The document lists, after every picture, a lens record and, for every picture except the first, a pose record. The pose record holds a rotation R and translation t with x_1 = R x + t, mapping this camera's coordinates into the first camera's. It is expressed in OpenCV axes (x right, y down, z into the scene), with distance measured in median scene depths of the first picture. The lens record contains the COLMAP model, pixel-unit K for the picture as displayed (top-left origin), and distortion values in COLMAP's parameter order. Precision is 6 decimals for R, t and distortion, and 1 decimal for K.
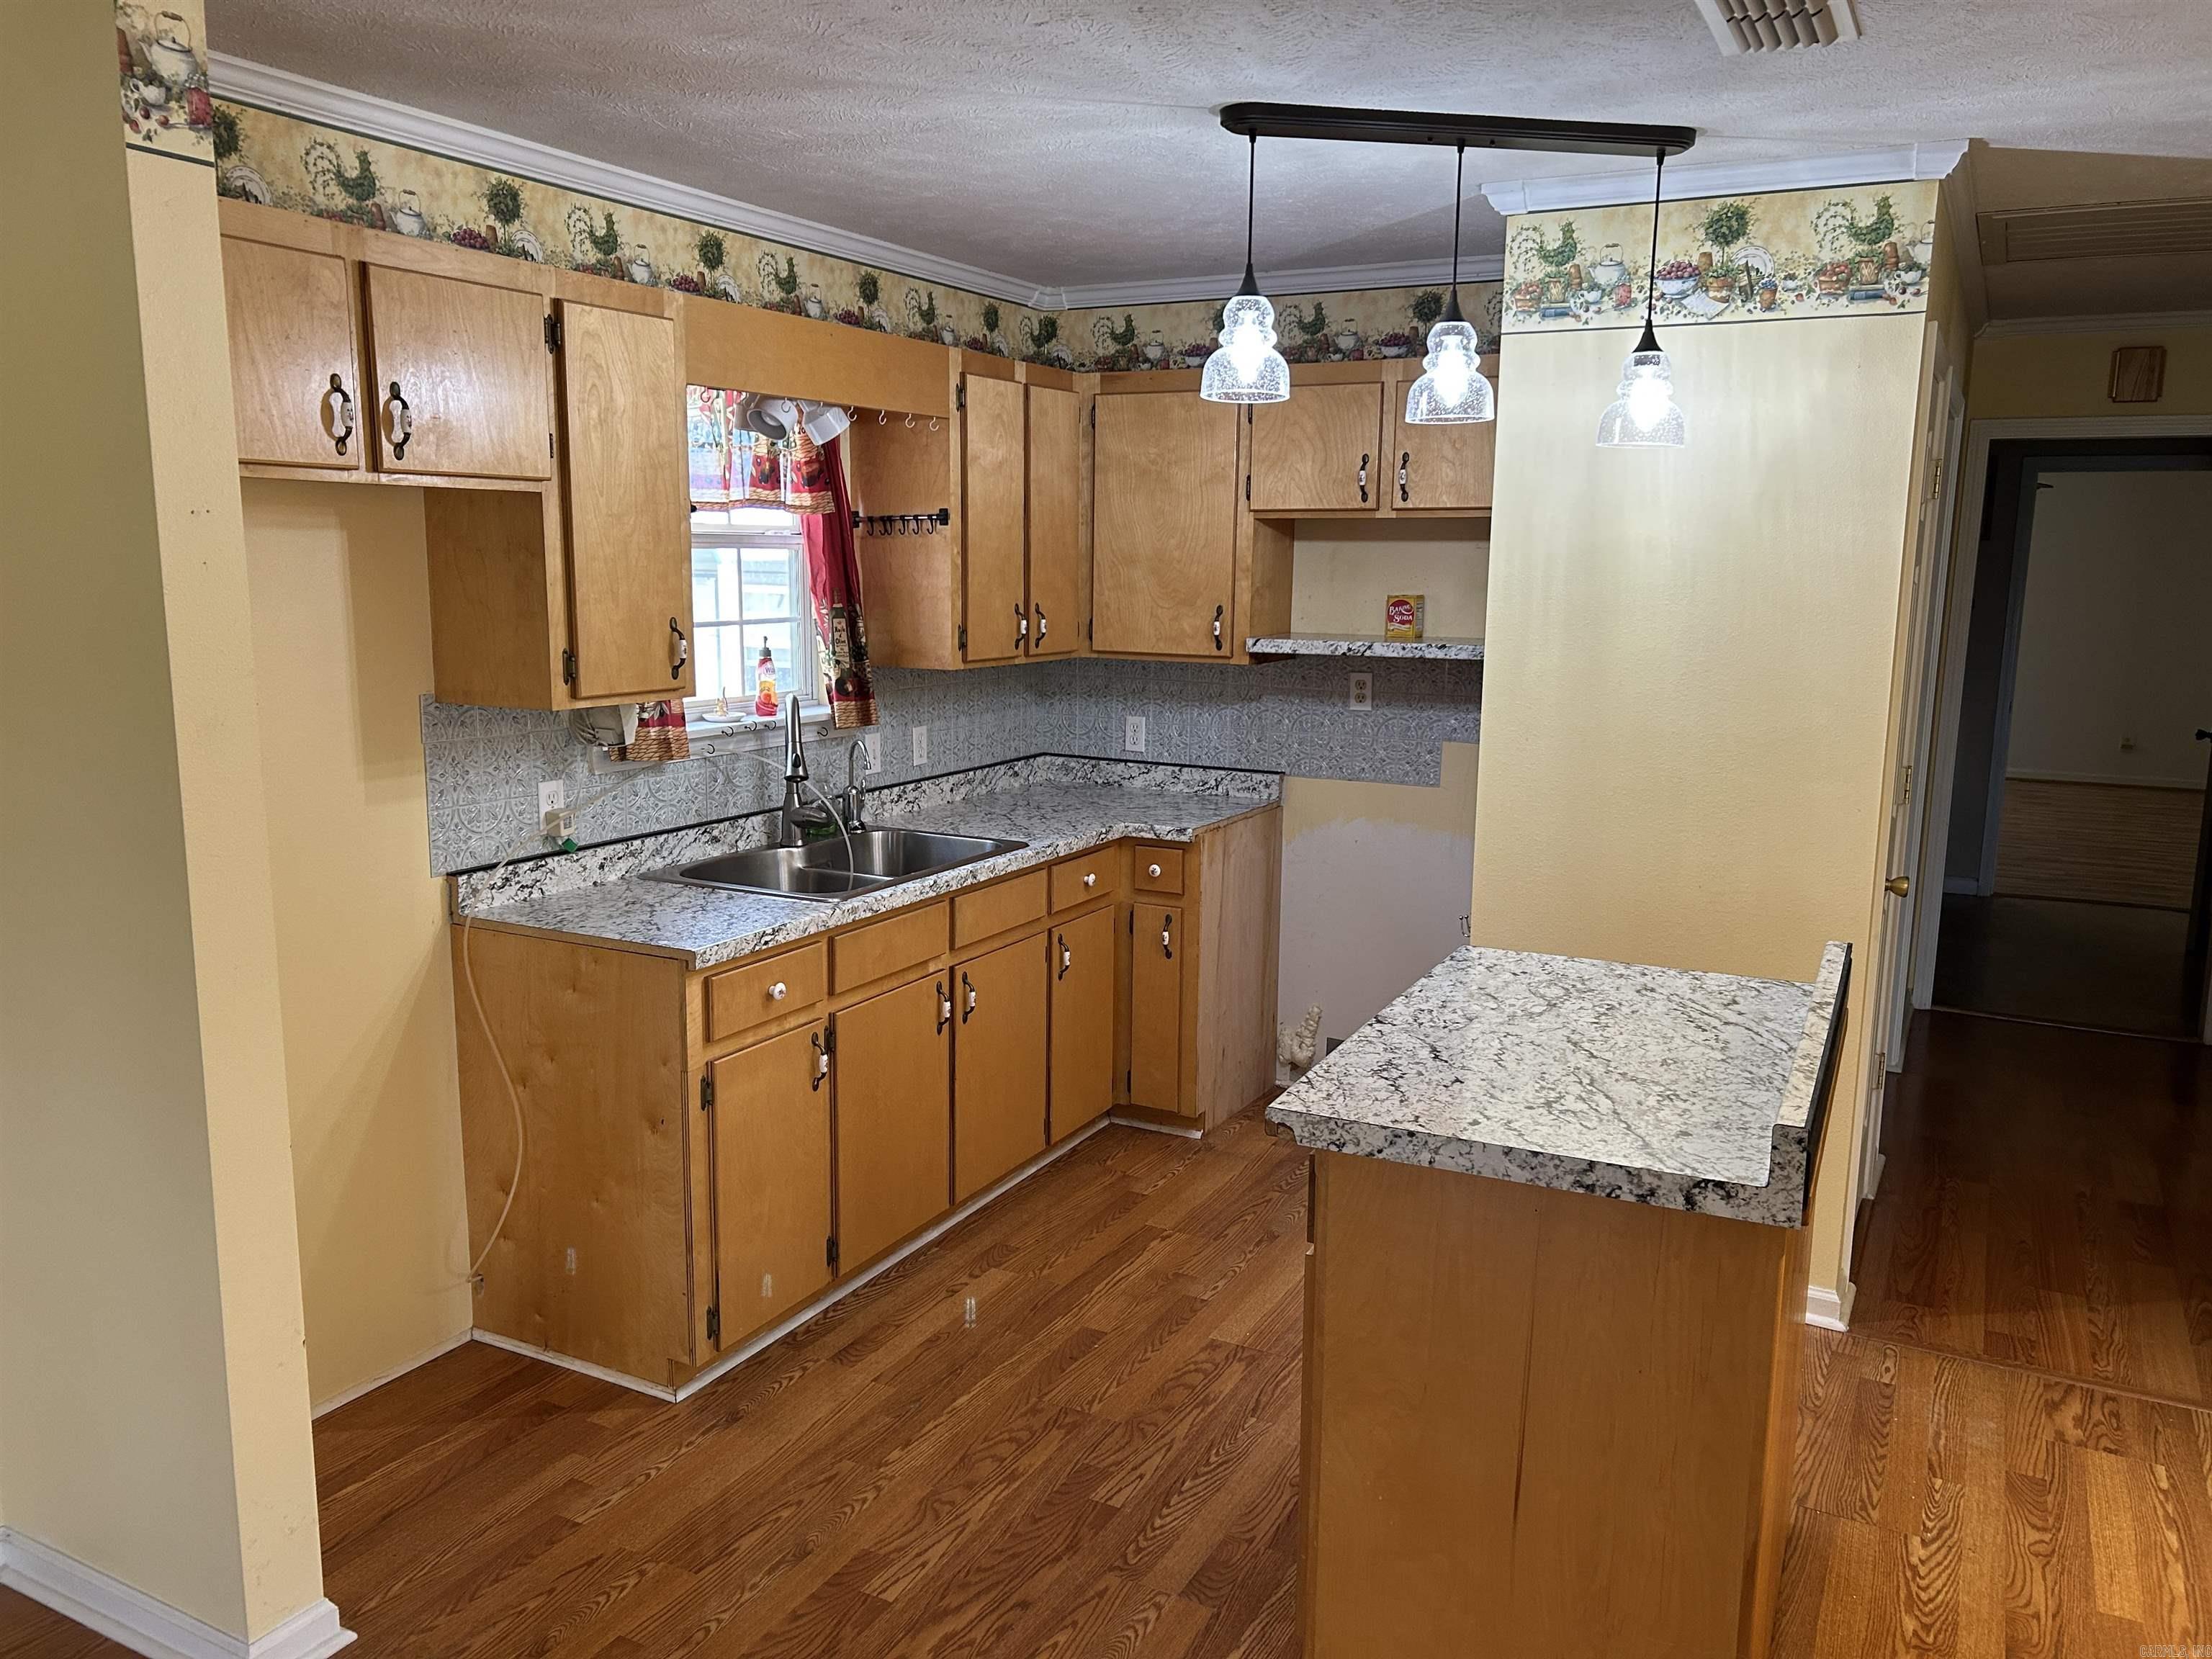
lens RADIAL K [[1661.6, 0, 1110.5], [0, 1661.6, 838.8], [0, 0, 1]] dist [0.057375, -0.065922]
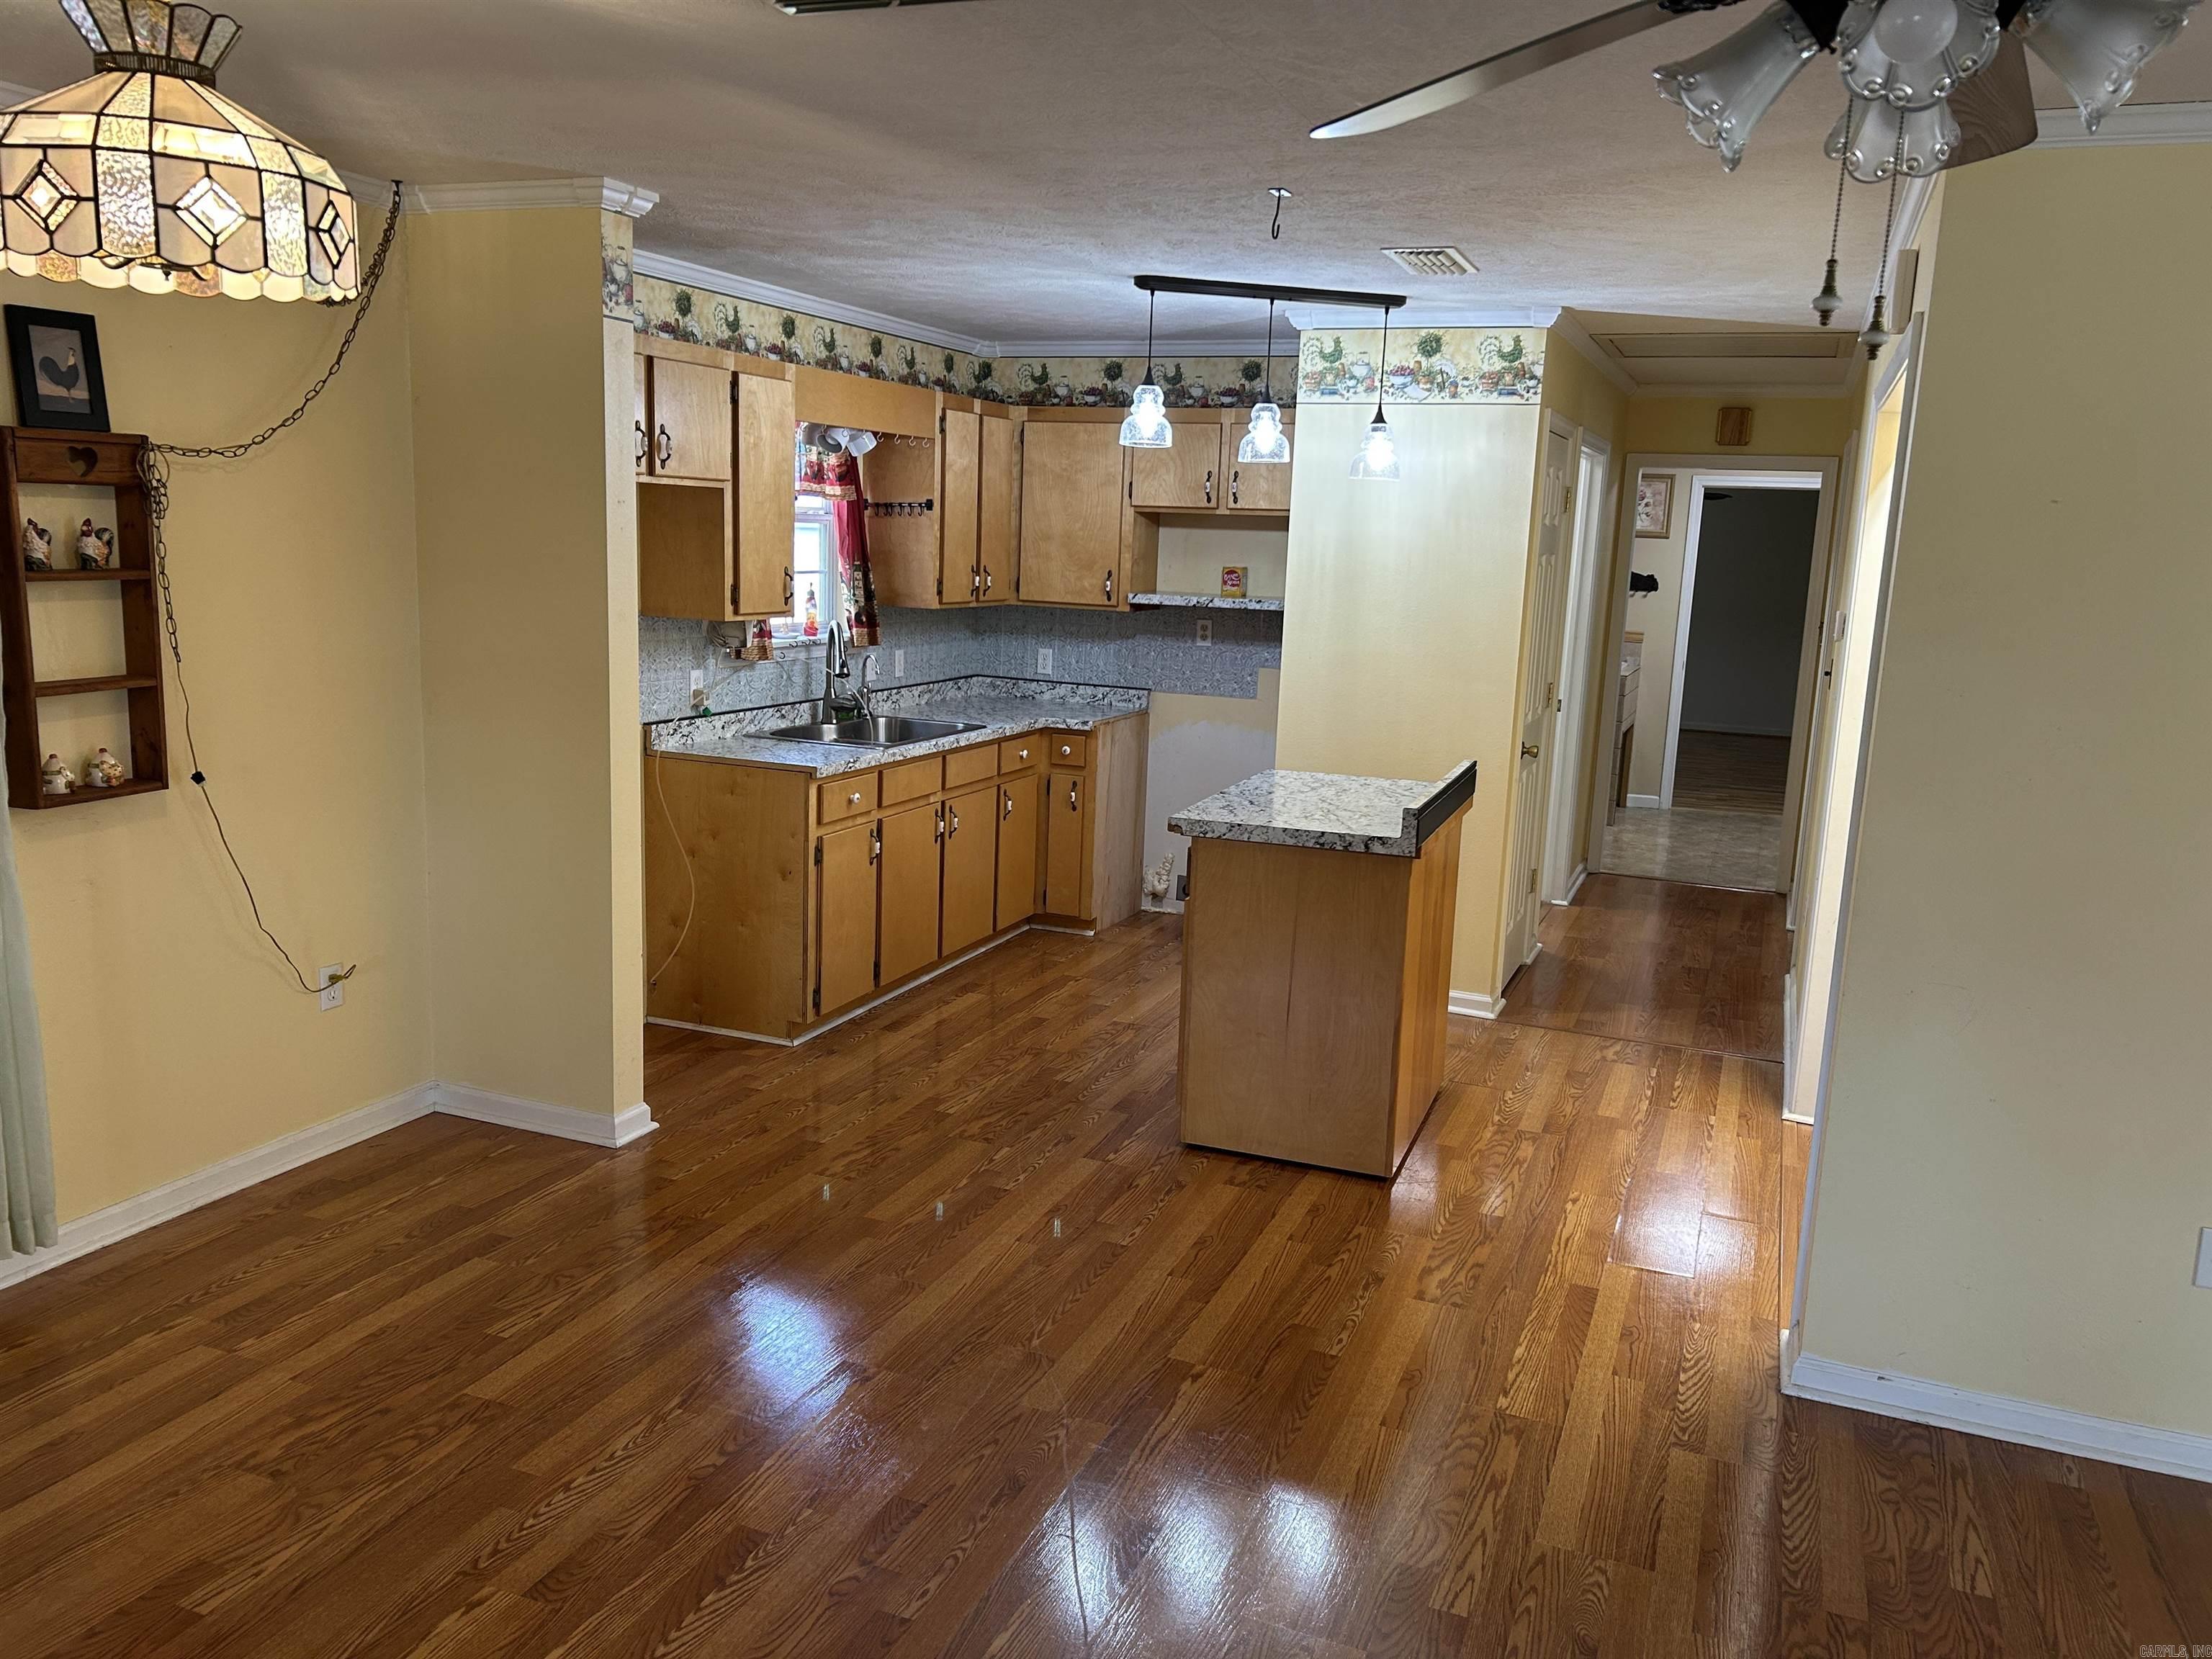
lens RADIAL K [[1661.6, 0, 1112.2], [0, 1661.6, 836.9], [0, 0, 1]] dist [0.057375, -0.065922]
pose [[0.994251, 0.007530, 0.106811, -0.124462], [-0.008997, 0.999872, 0.013261, 0.106739], [-0.106697, -0.014145, 0.994191, -0.652516]]
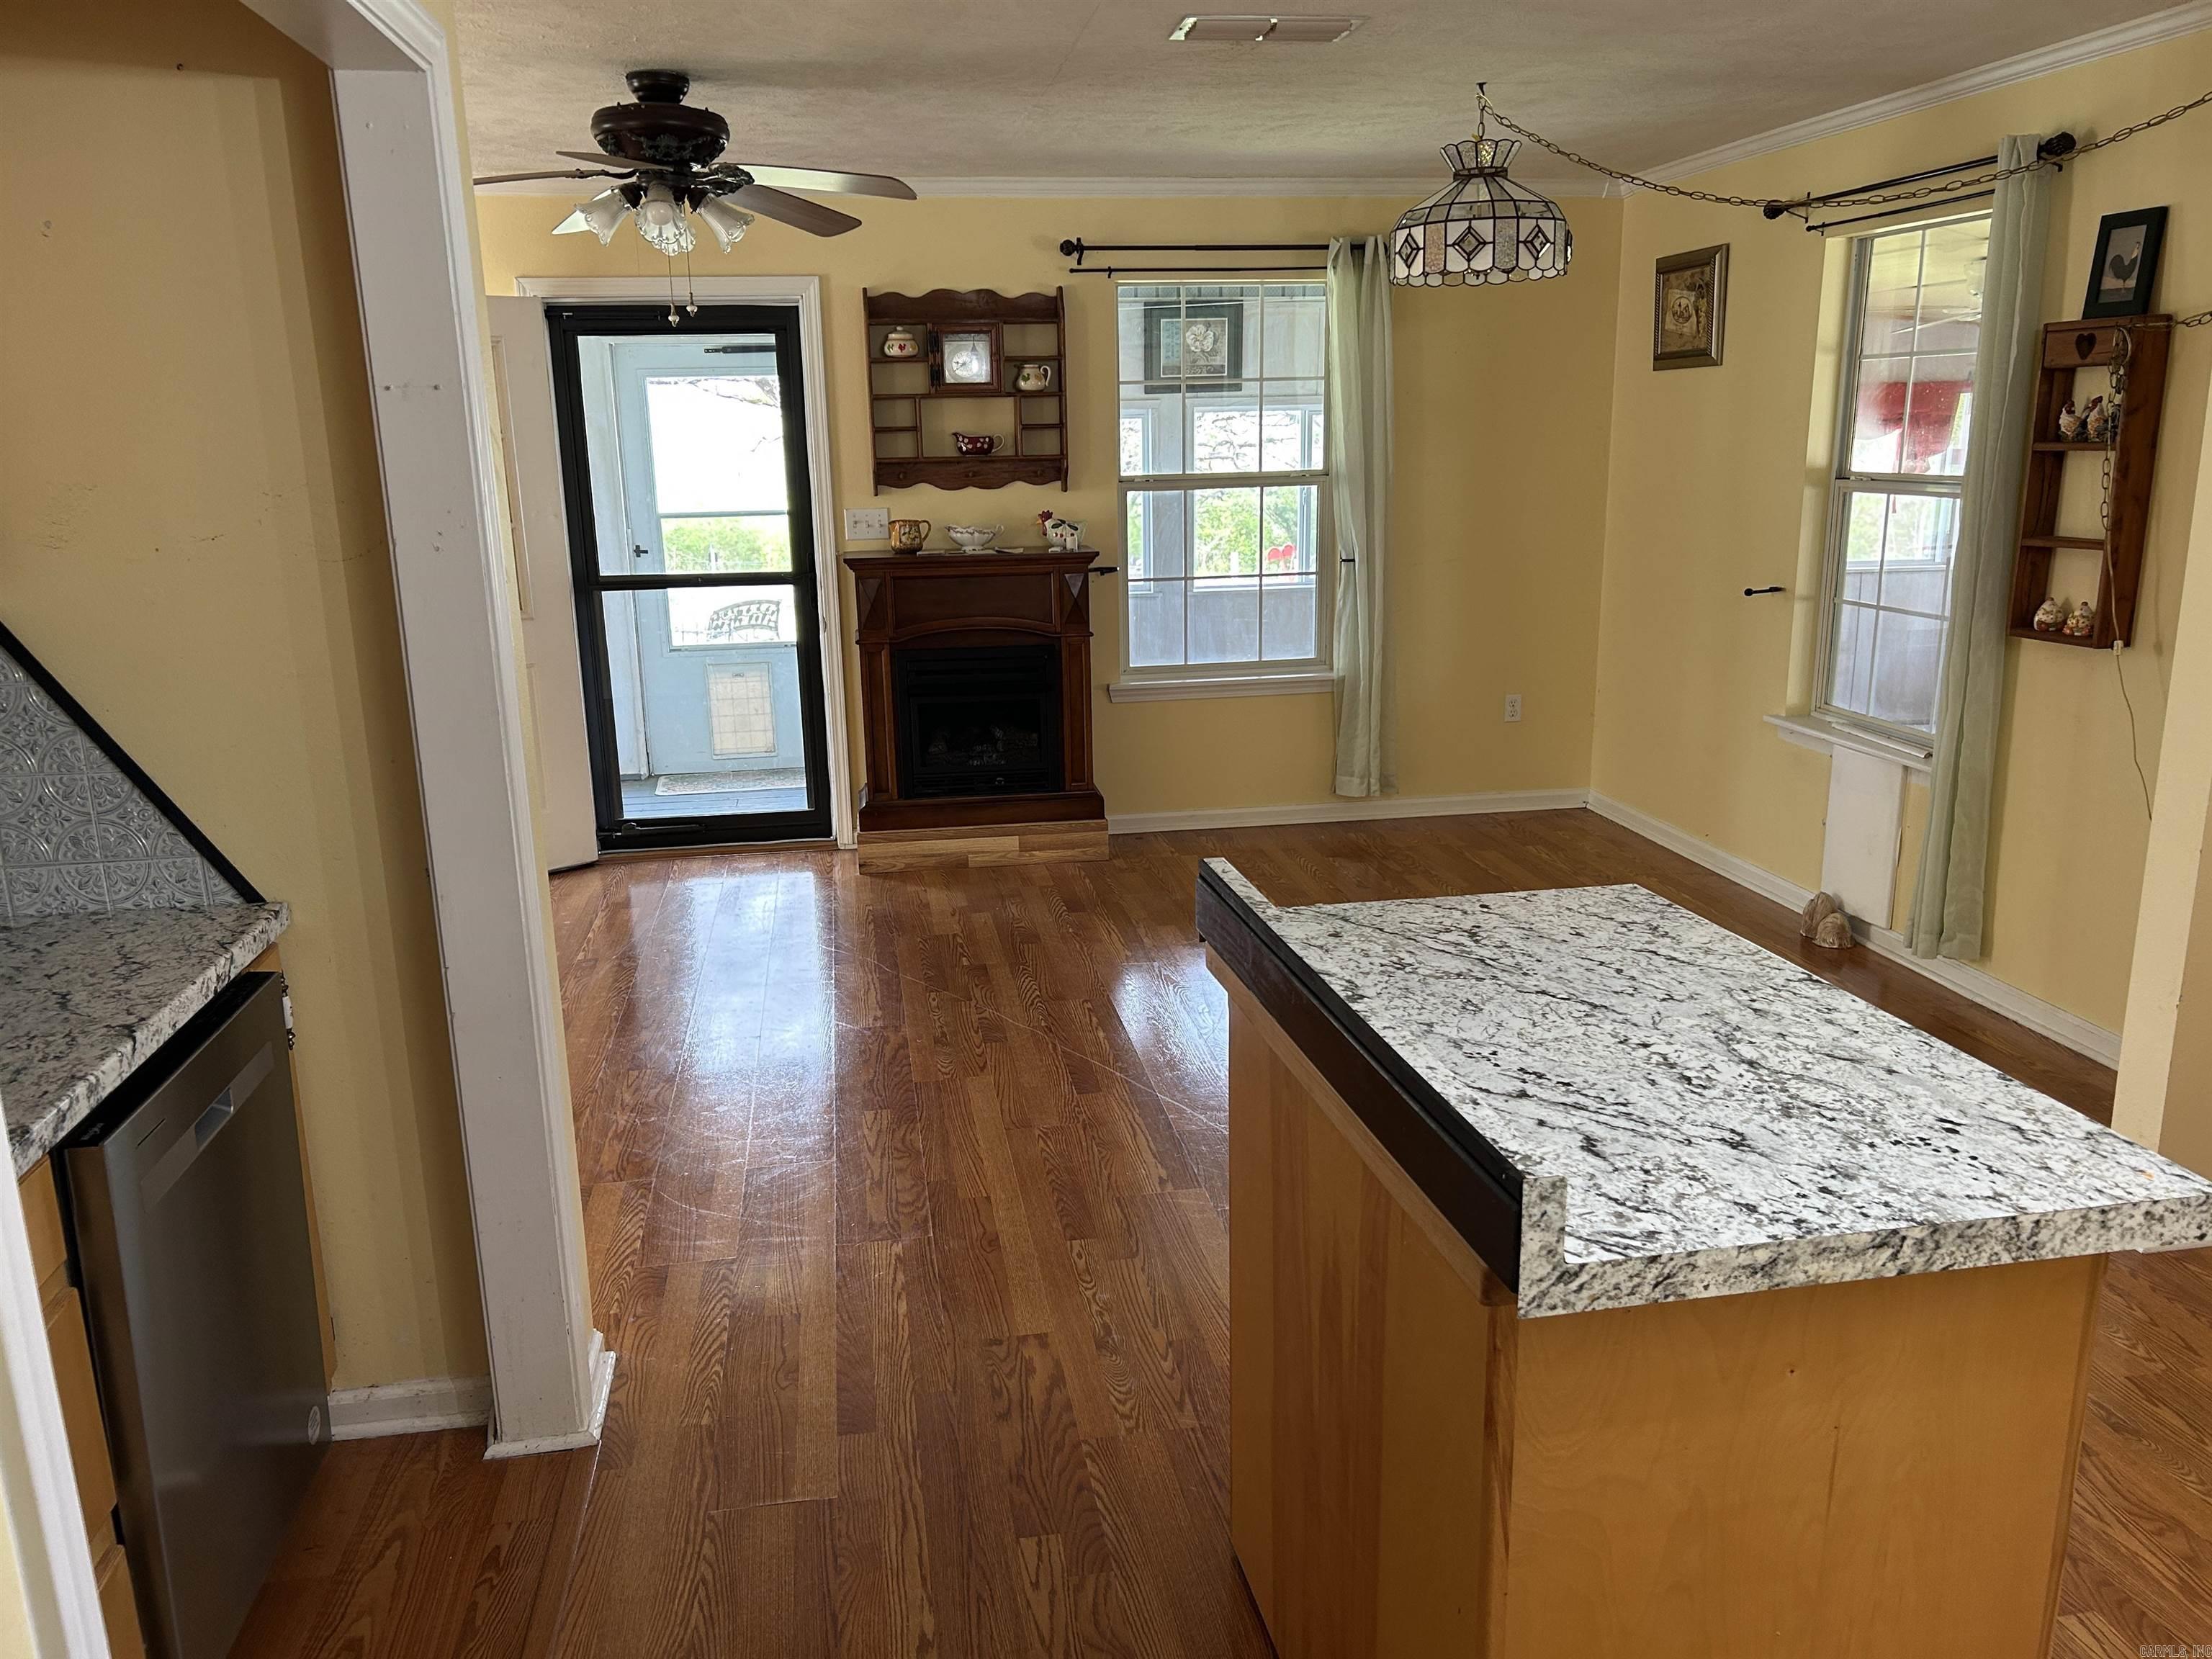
lens RADIAL K [[1661.6, 0, 1096.3], [0, 1661.6, 840.1], [0, 0, 1]] dist [0.057375, -0.065922]
pose [[-0.801555, 0.151094, -0.578515, 0.677561], [-0.090728, 0.925606, 0.367453, -0.160114], [0.590997, 0.347021, -0.728216, 1.054146]]
